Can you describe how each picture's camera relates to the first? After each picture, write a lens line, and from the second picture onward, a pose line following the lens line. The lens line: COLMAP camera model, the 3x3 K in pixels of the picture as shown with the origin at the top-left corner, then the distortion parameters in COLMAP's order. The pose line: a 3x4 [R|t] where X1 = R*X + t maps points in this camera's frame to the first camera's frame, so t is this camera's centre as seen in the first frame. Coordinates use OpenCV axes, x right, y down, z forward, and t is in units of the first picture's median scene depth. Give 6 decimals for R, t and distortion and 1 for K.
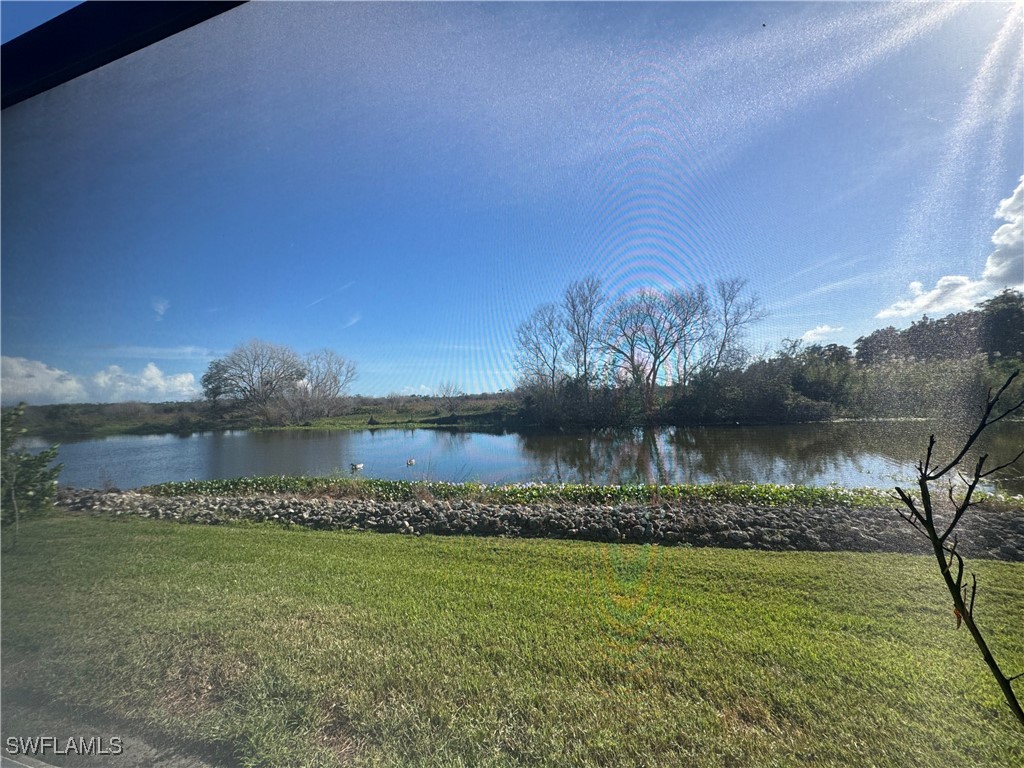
lens RADIAL K [[408.4, 0, 512.0], [0, 408.4, 383.6], [0, 0, 1]] dist [-0.000278, 0.001111]
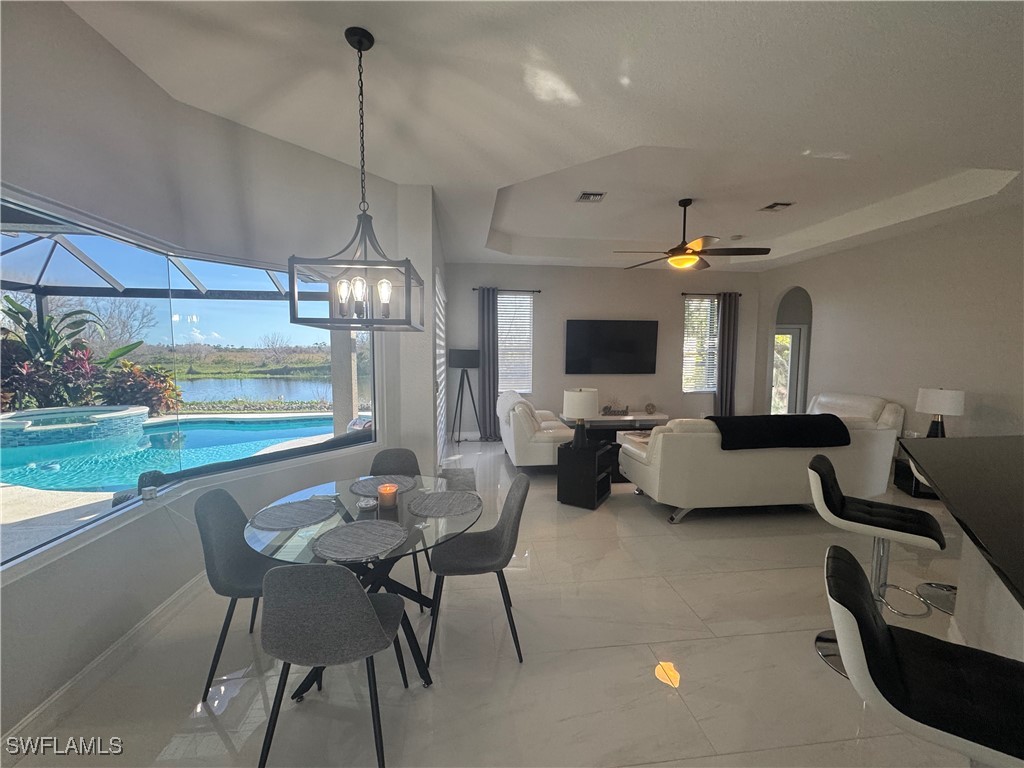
lens RADIAL K [[408.4, 0, 507.3], [0, 408.4, 384.7], [0, 0, 1]] dist [-0.000278, 0.001111]
pose [[0.914055, 0.008703, 0.405496, -0.048943], [-0.051345, 0.994209, 0.094400, -0.008677], [-0.402326, -0.107107, 0.909209, -0.247085]]
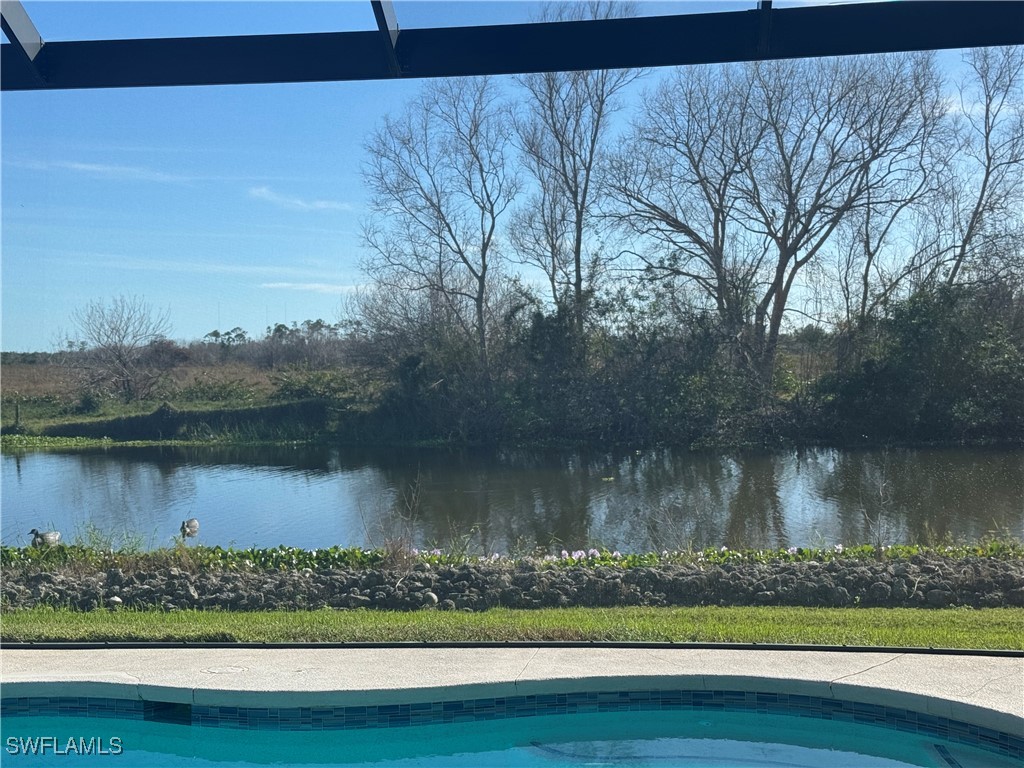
lens RADIAL K [[1425.1, 0, 509.1], [0, 1425.1, 387.5], [0, 0, 1]] dist [0.130382, 0.000000]
pose [[0.983018, 0.017637, 0.182658, -0.089850], [-0.026939, 0.998456, 0.048570, -0.000909], [-0.181520, -0.052666, 0.981976, -0.135831]]
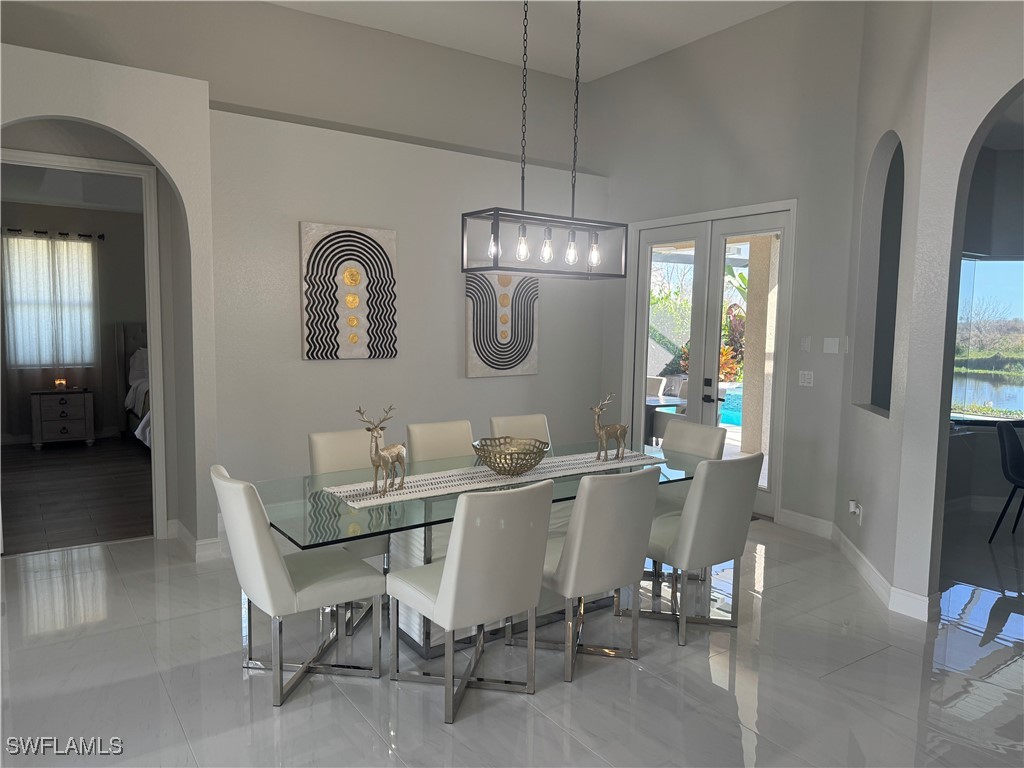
lens RADIAL K [[724.2, 0, 508.8], [0, 724.2, 384.3], [0, 0, 1]] dist [0.059953, -0.065553]
pose [[0.787000, 0.107938, -0.607437, -0.048370], [-0.029414, 0.990022, 0.137811, -0.013424], [0.616251, -0.090590, 0.782322, -0.357953]]
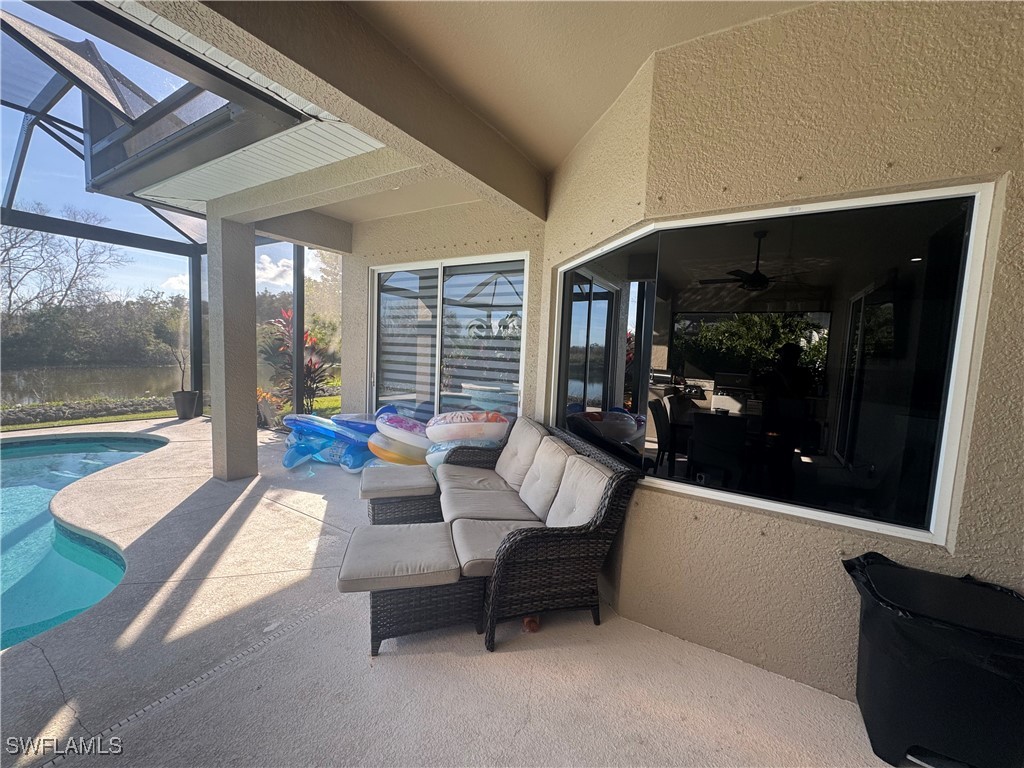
lens RADIAL K [[408.4, 0, 512.7], [0, 408.4, 380.2], [0, 0, 1]] dist [-0.000278, 0.001111]
pose [[0.243702, -0.023861, 0.969557, -0.126403], [-0.084987, 0.995326, 0.045857, -0.001495], [-0.966119, -0.093575, 0.240535, -0.178490]]
